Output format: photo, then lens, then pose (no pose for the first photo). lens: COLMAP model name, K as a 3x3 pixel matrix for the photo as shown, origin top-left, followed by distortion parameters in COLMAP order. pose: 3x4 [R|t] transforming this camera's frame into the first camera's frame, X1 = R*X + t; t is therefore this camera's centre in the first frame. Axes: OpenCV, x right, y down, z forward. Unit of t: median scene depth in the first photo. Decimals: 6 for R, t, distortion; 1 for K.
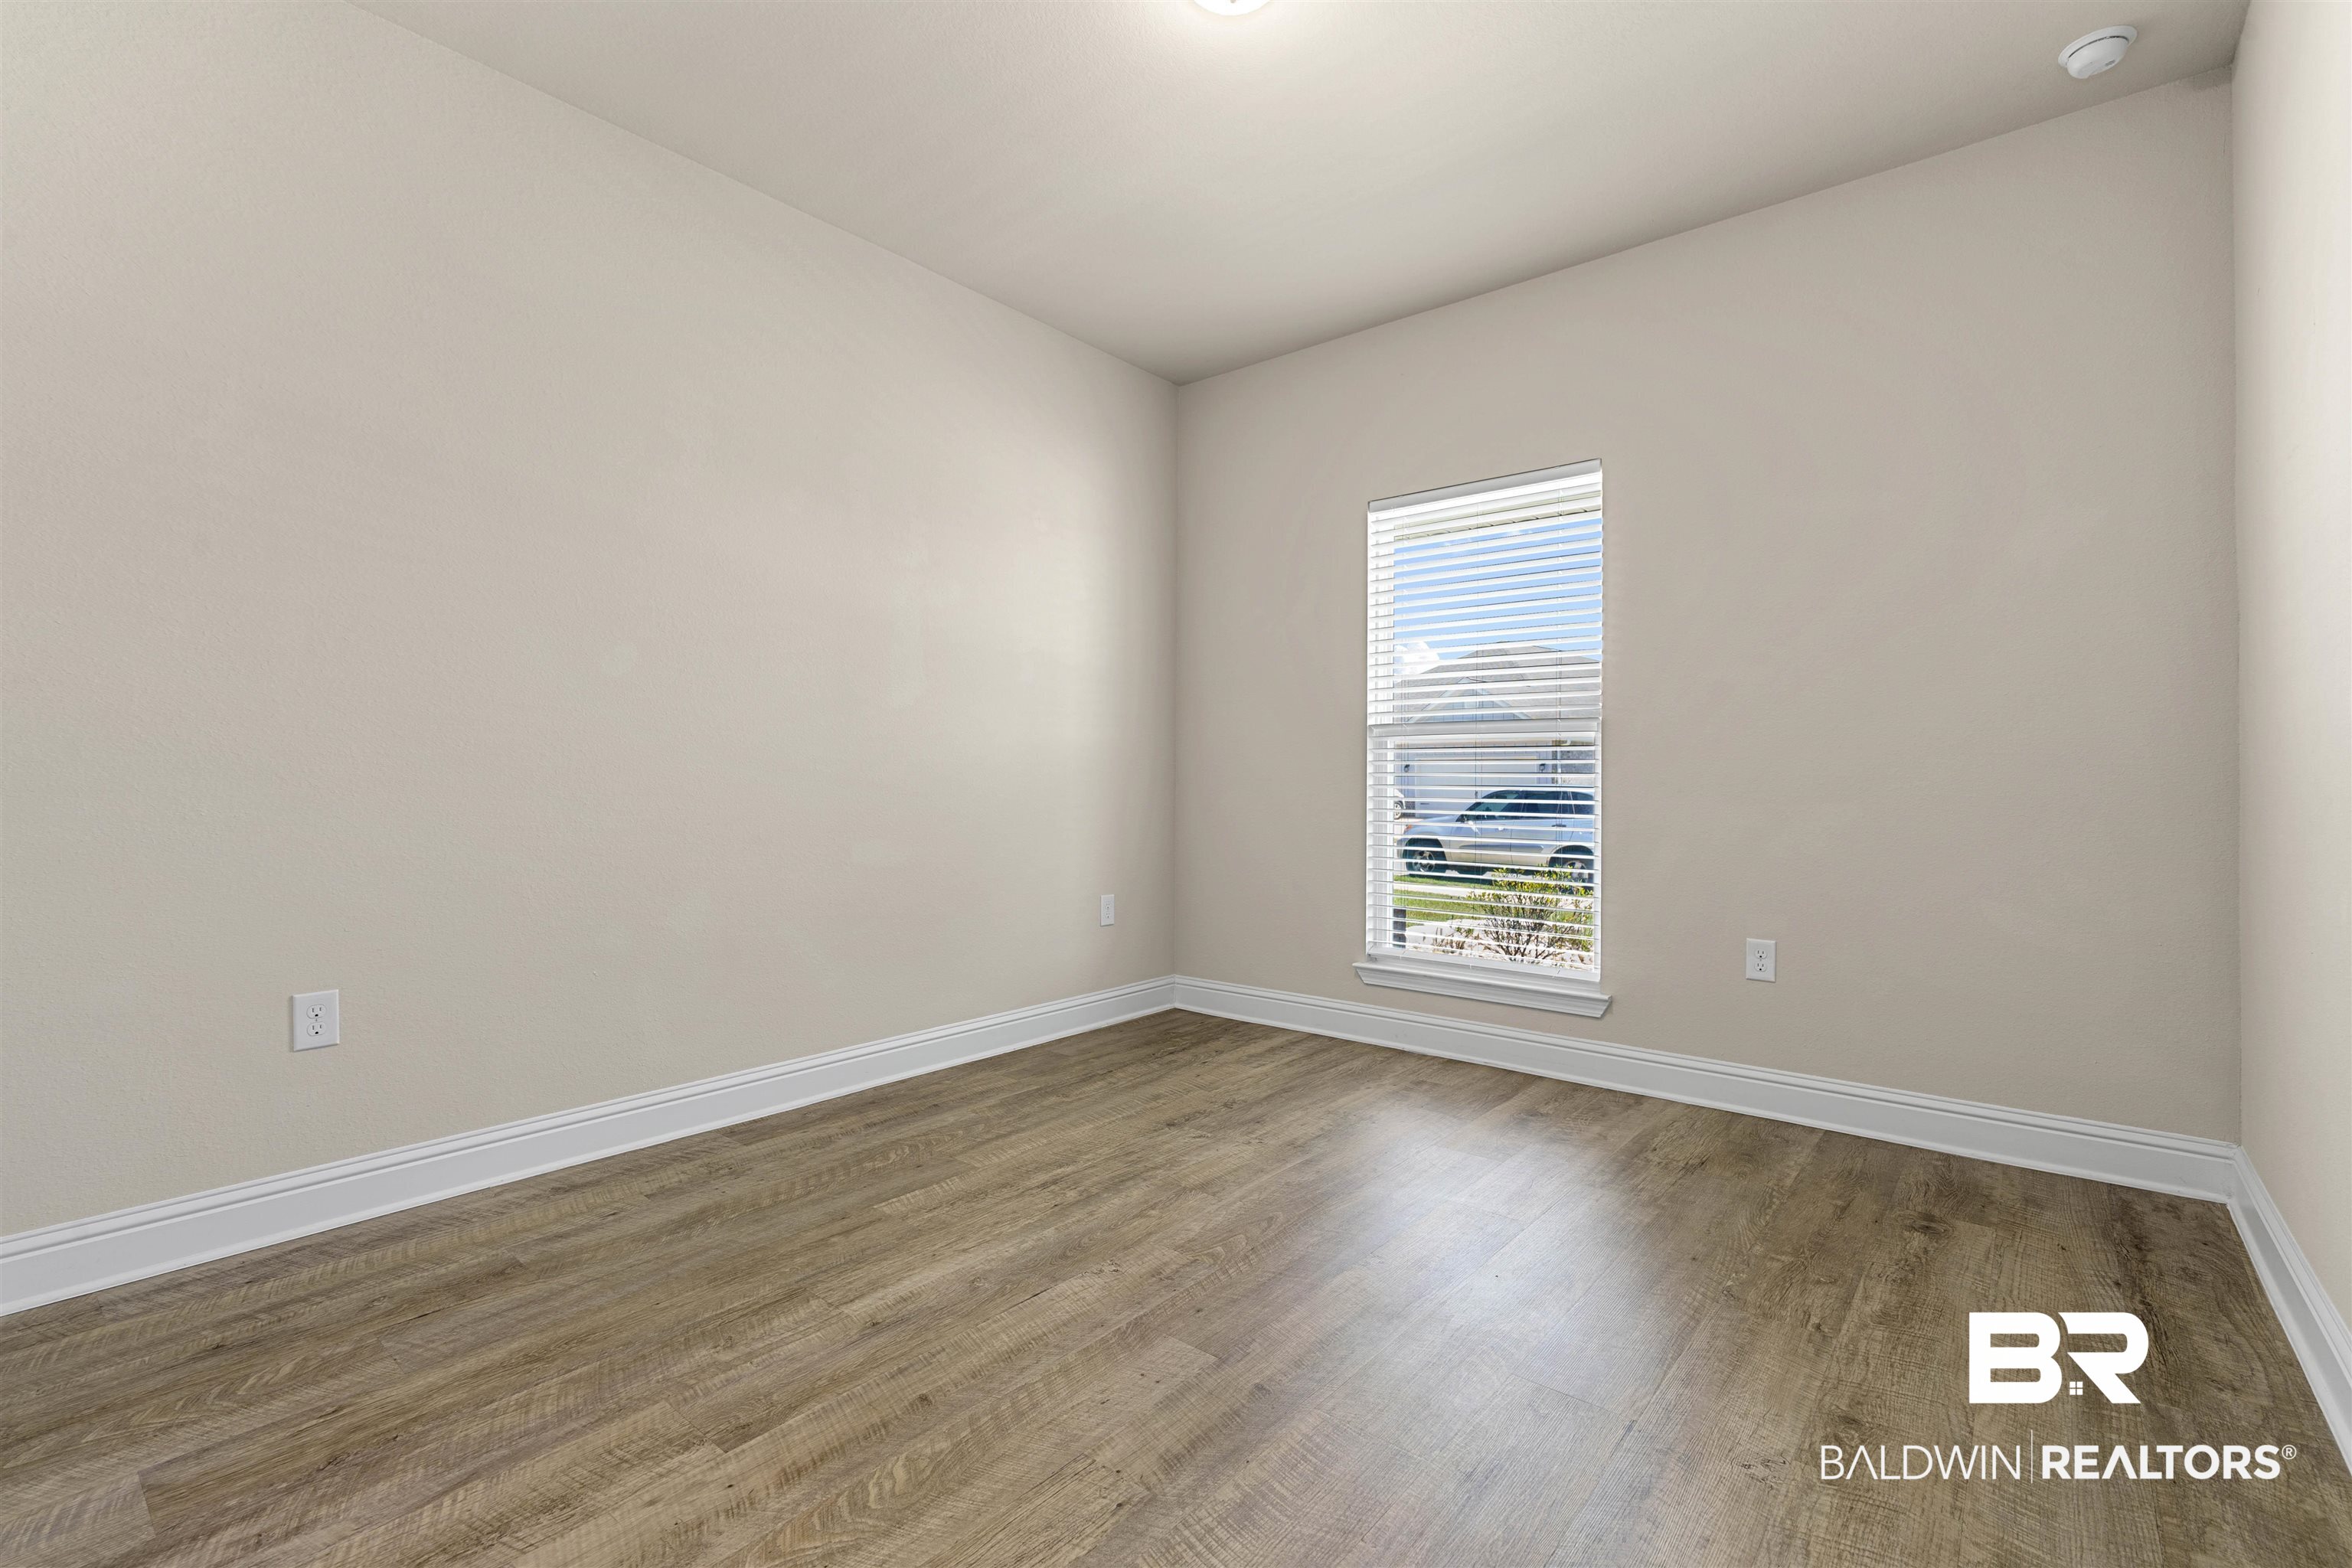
lens RADIAL K [[1024.6, 0, 1178.3], [0, 1024.6, 778.4], [0, 0, 1]] dist [-0.004180, -0.000464]
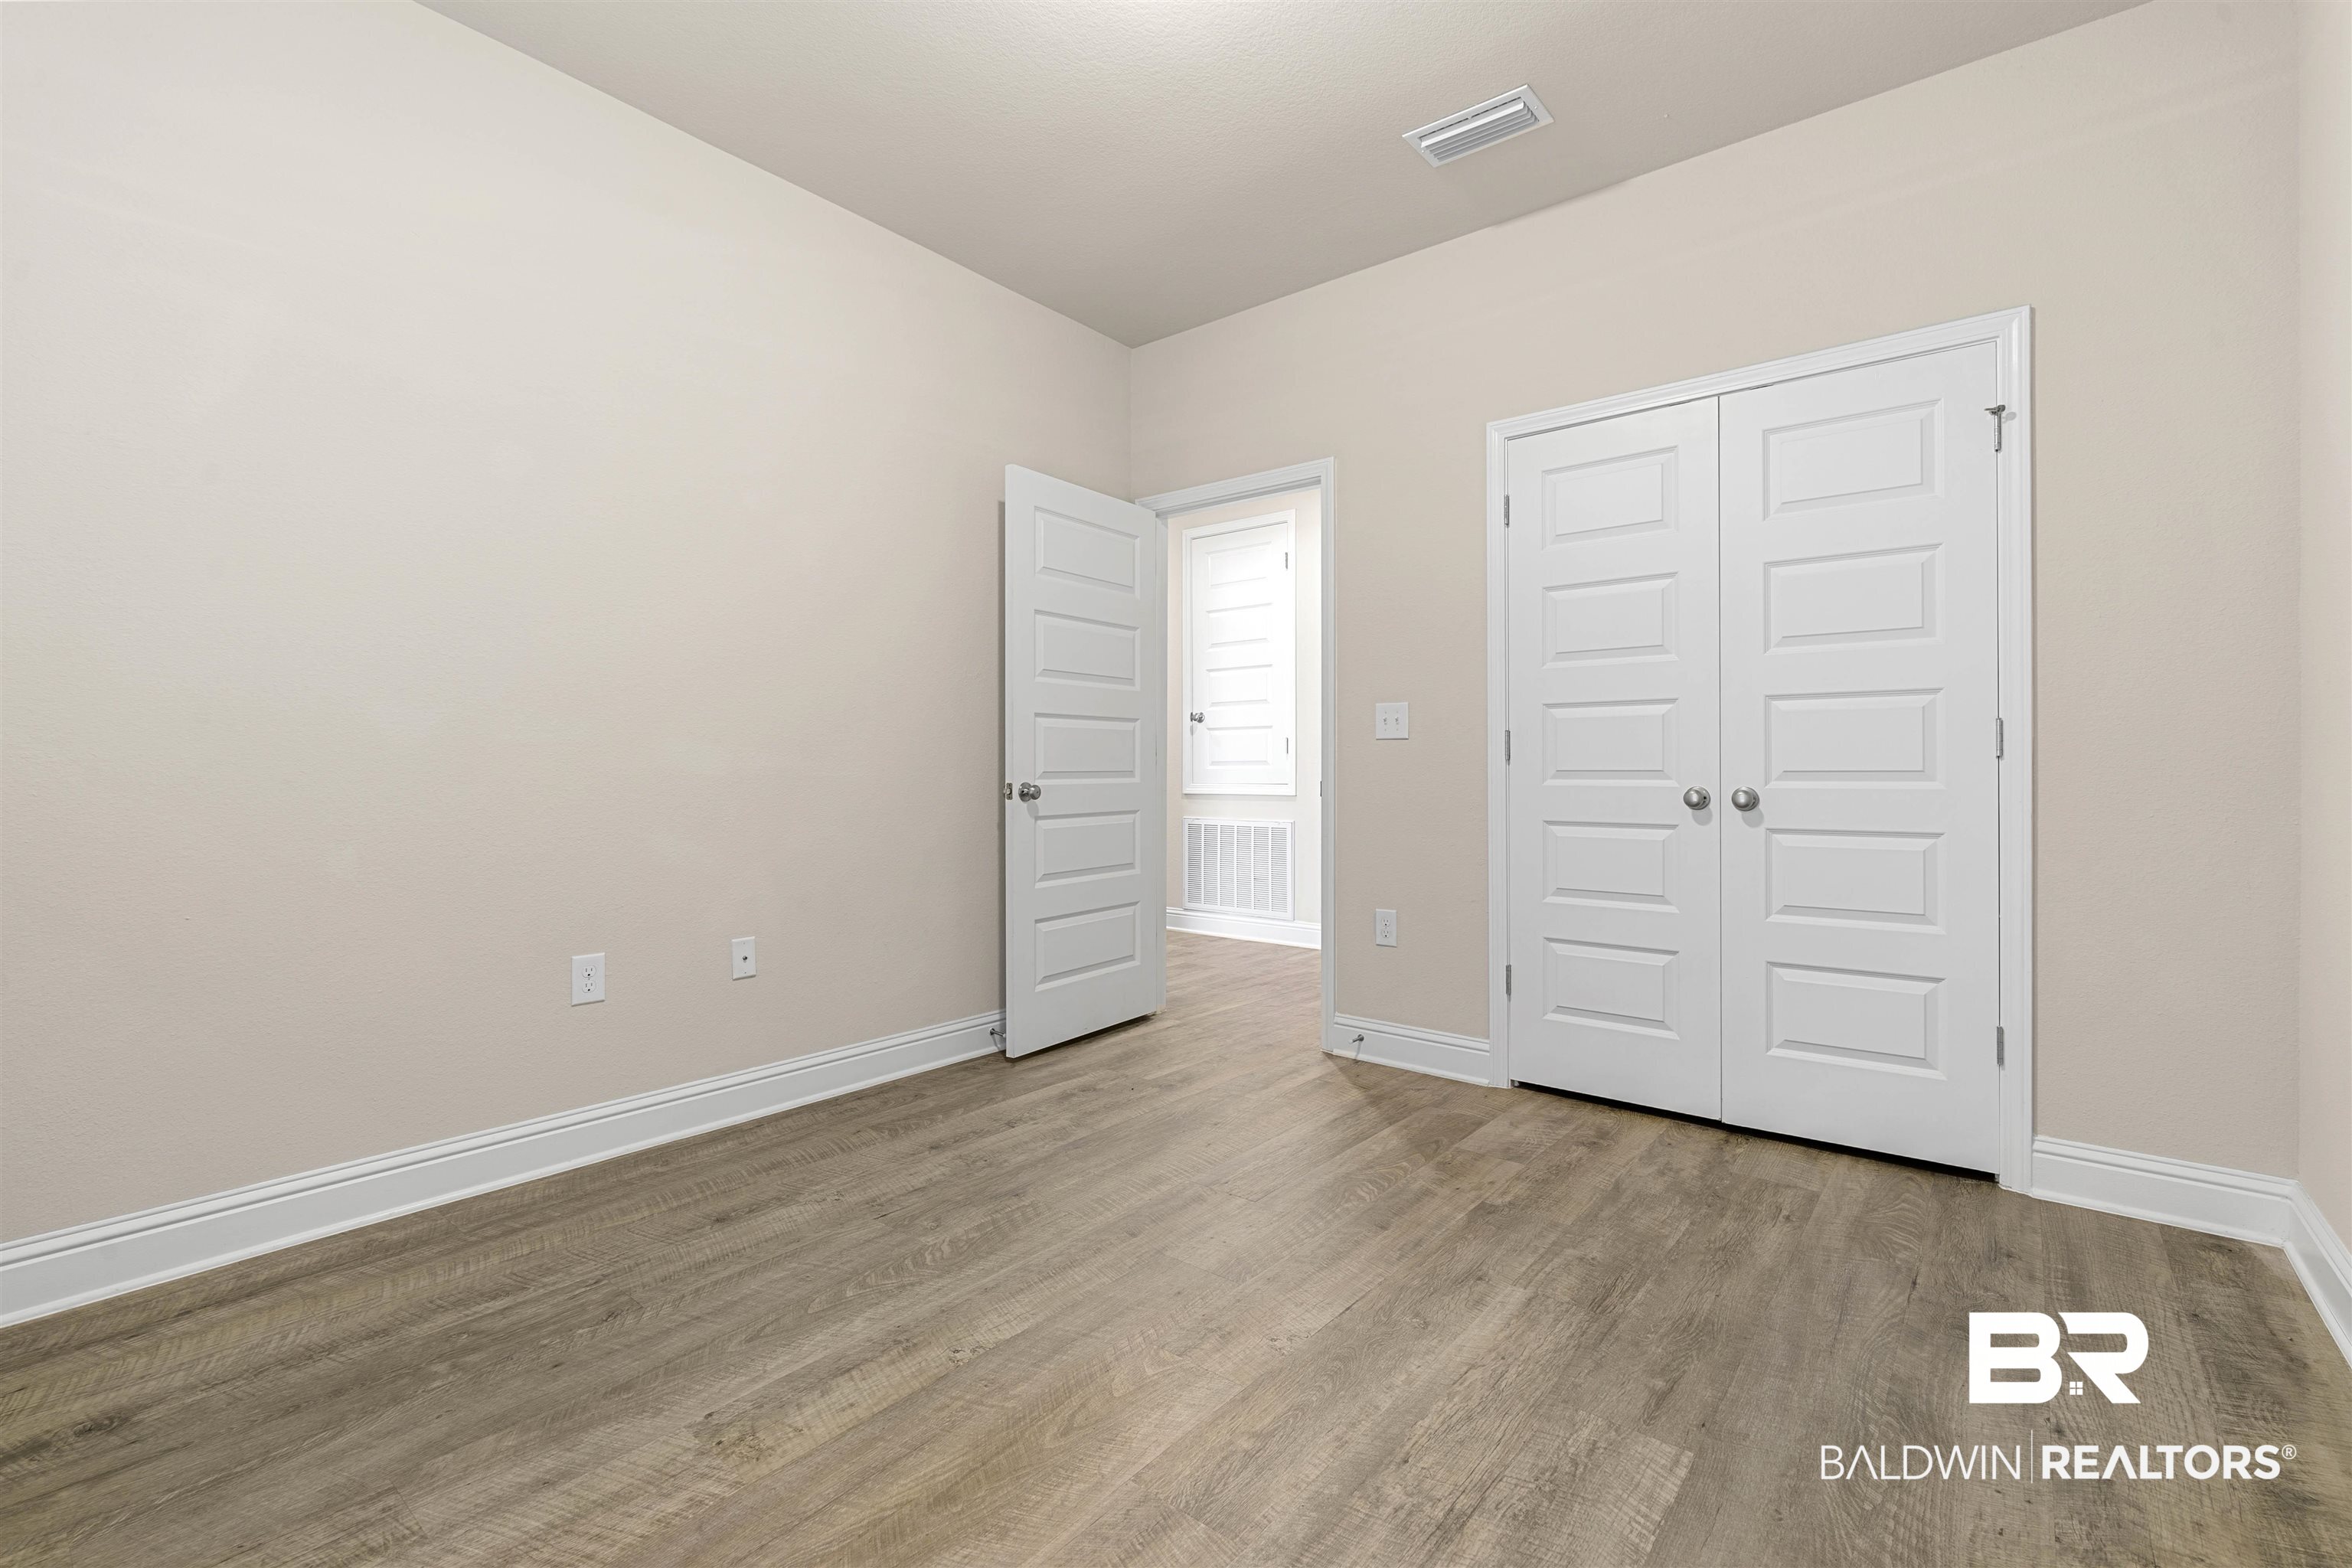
lens RADIAL K [[1024.6, 0, 1164.0], [0, 1024.6, 772.0], [0, 0, 1]] dist [-0.004180, -0.000464]
pose [[-0.999942, -0.006368, 0.008644, 0.027213], [-0.006402, 0.999972, -0.003903, 0.006063], [-0.008619, -0.003958, -0.999955, 1.879126]]
